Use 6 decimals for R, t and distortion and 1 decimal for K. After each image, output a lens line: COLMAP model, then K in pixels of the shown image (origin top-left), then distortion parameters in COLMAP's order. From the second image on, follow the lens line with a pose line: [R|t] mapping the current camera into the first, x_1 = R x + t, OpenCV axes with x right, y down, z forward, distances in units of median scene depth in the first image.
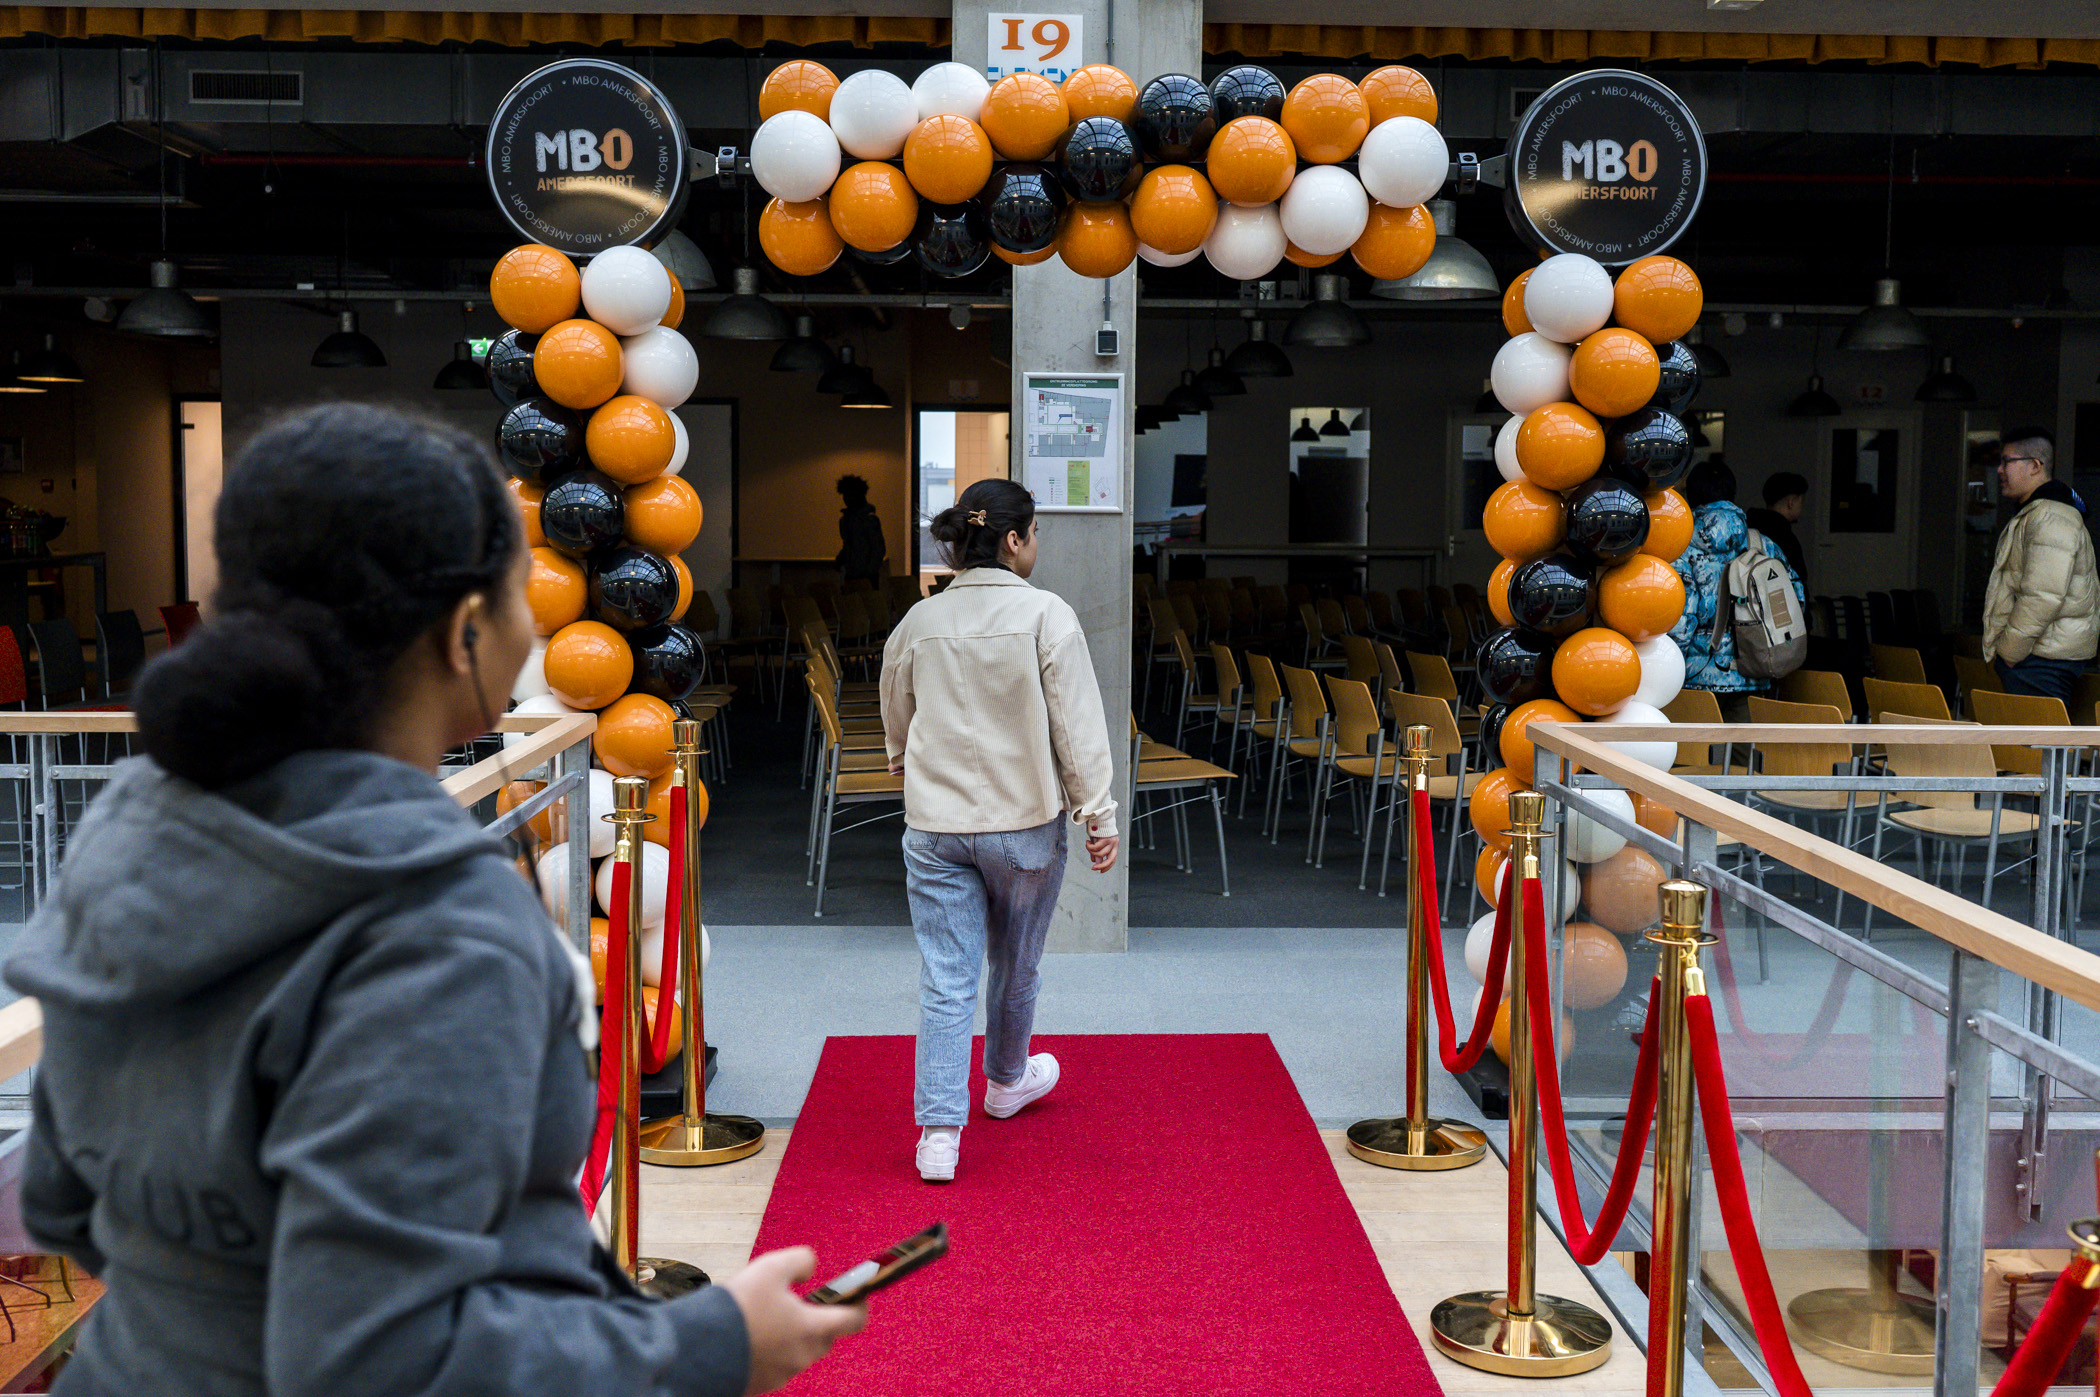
lens RADIAL K [[2123.6, 0, 1050.0], [0, 2123.6, 698.5], [0, 0, 1]] dist [-0.008914, 0.009647]
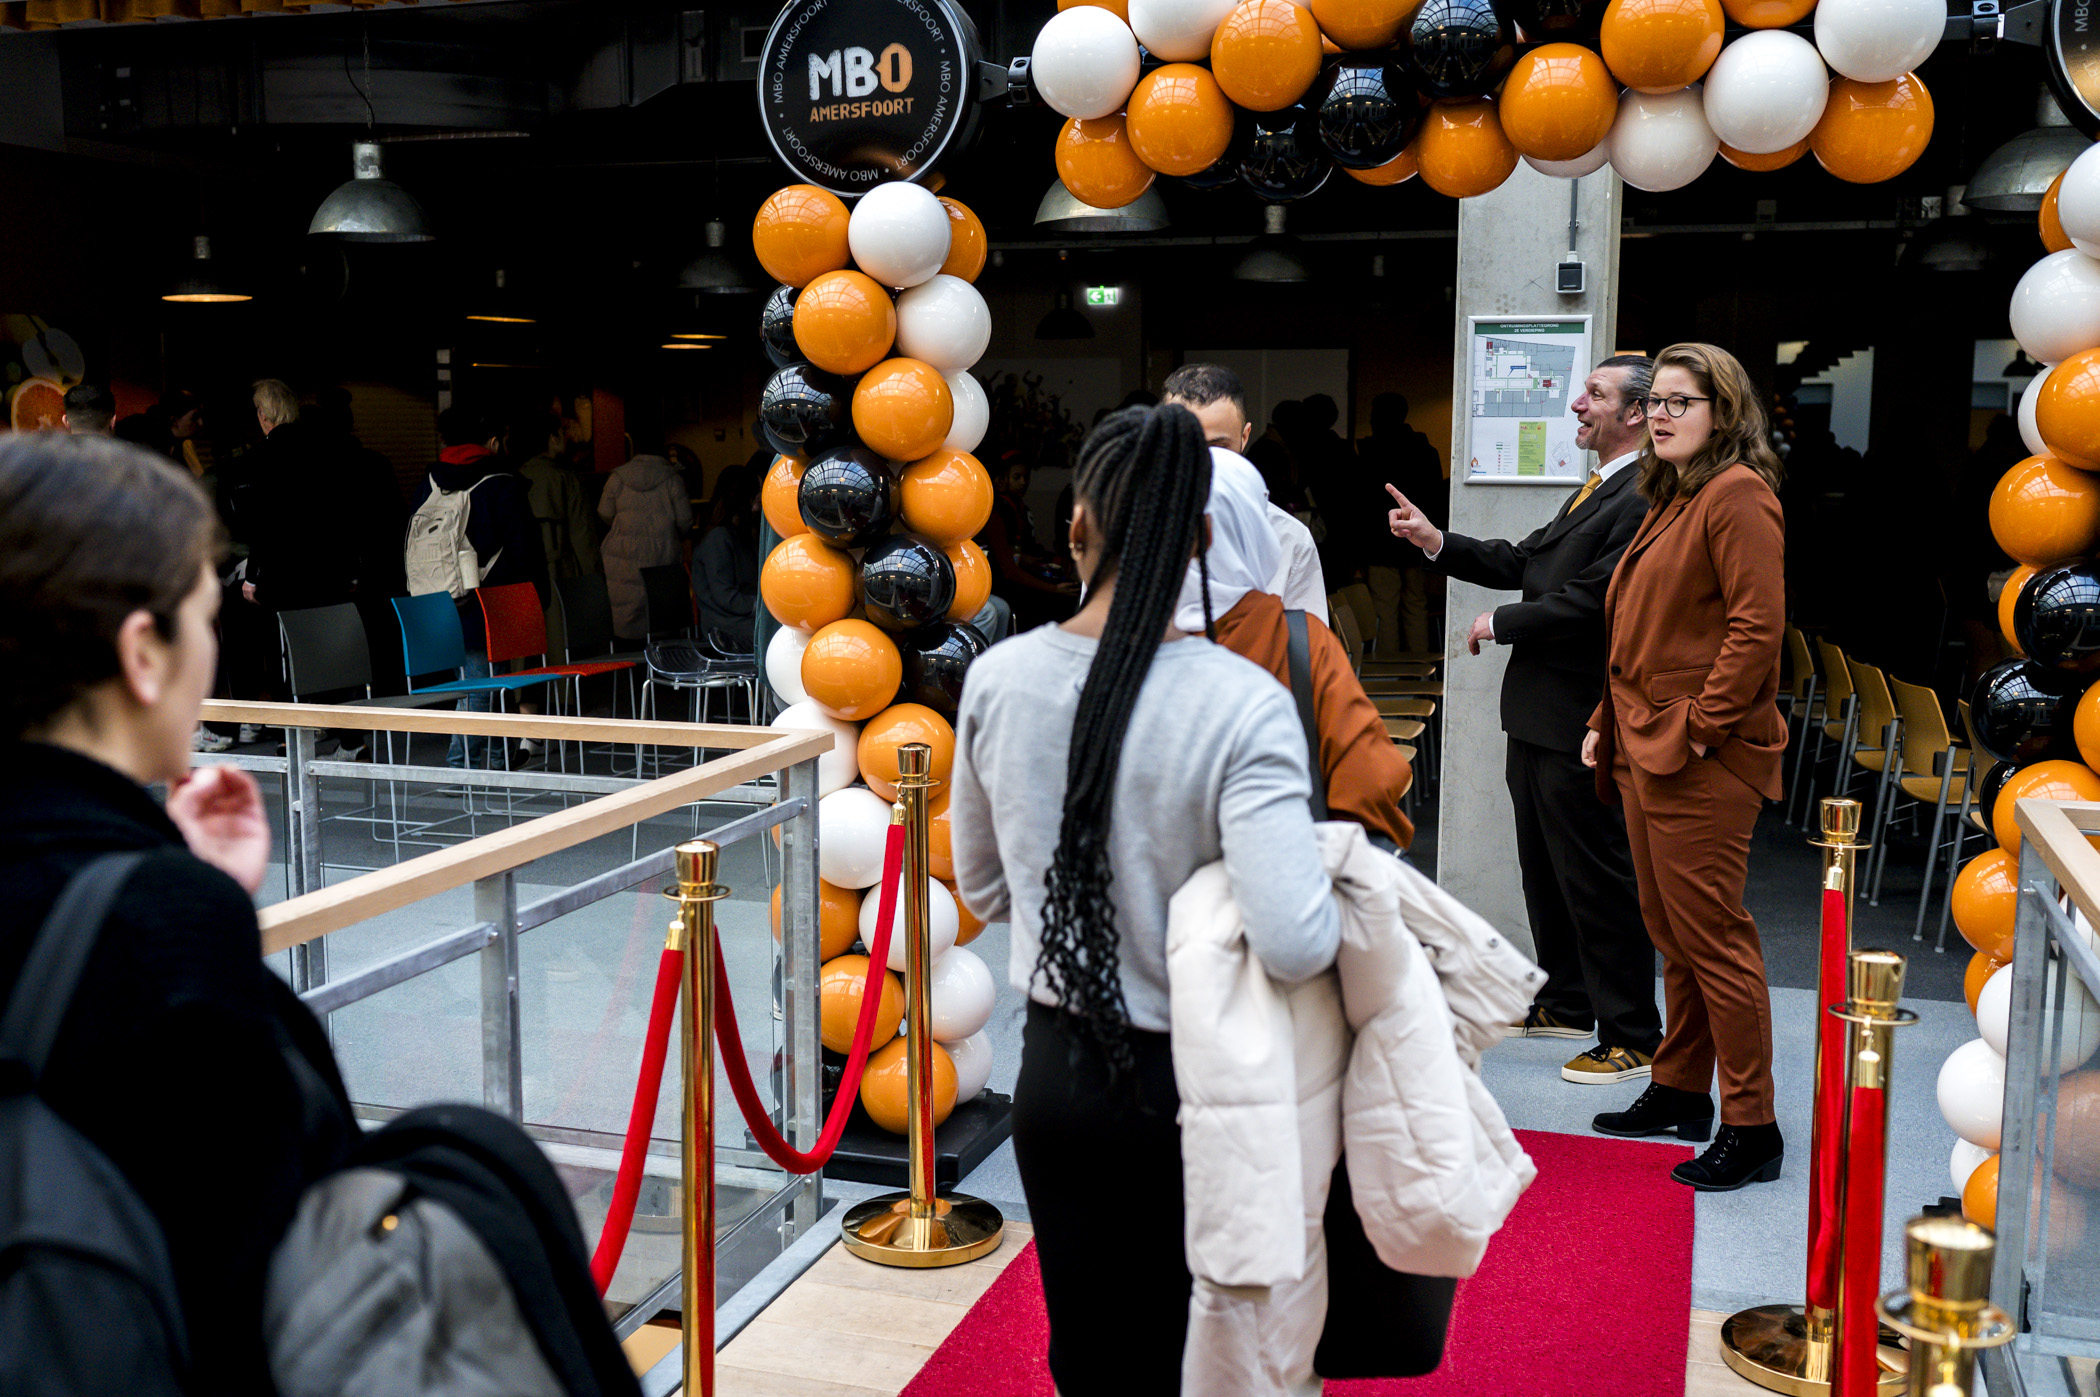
lens RADIAL K [[2046.9, 0, 1048.1], [0, 2046.9, 735.0], [0, 0, 1]] dist [-0.002722, -0.003249]
pose [[0.943033, 0.044489, -0.329711, 0.137510], [-0.027434, 0.998042, 0.056202, -0.038400], [0.331566, -0.043955, 0.942408, 0.230044]]
